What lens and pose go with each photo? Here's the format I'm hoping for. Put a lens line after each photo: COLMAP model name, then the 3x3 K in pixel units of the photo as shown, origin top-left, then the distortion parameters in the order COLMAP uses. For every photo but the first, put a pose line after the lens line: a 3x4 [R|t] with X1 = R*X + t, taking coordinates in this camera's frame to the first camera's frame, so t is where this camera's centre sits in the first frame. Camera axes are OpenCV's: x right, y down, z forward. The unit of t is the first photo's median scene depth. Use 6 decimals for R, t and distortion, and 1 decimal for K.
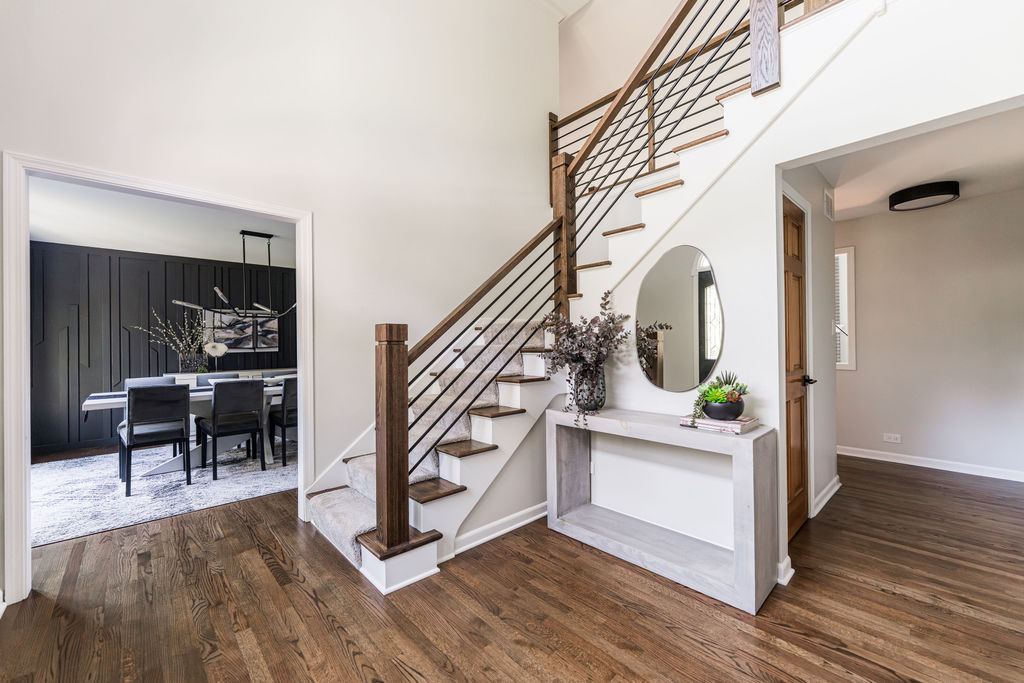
lens RADIAL K [[419.7, 0, 513.9], [0, 419.7, 336.7], [0, 0, 1]] dist [-0.000024, -0.000190]
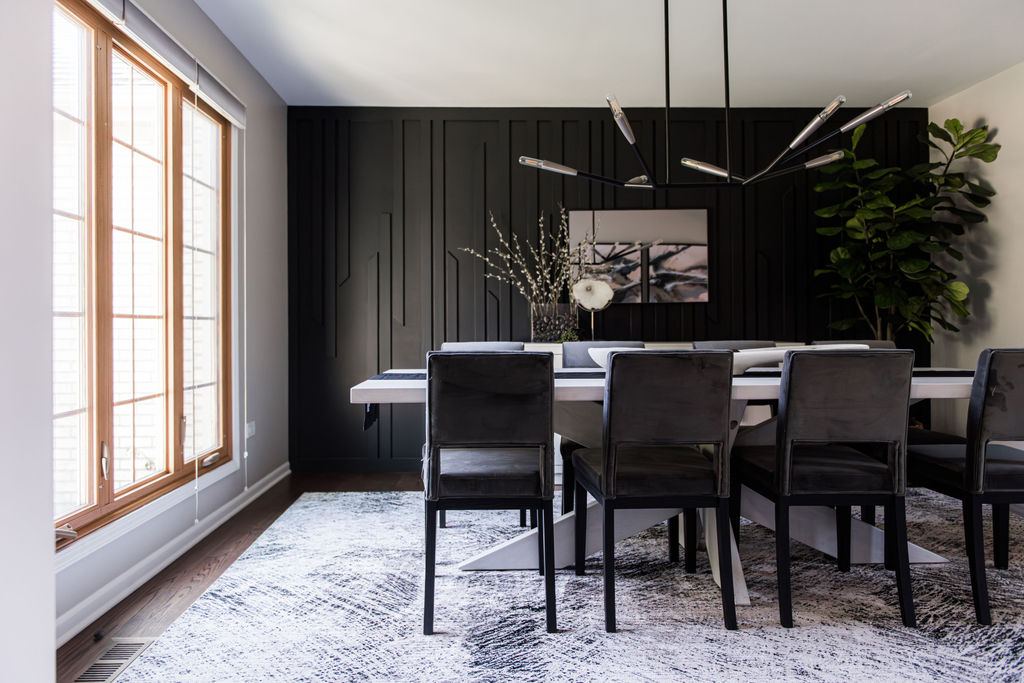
lens RADIAL K [[704.1, 0, 511.7], [0, 704.1, 318.5], [0, 0, 1]] dist [0.079074, -0.000341]
pose [[0.764144, 0.002063, -0.645043, -0.358965], [0.000946, 0.999990, 0.004320, 0.071043], [0.645045, -0.003912, 0.764134, 0.450624]]
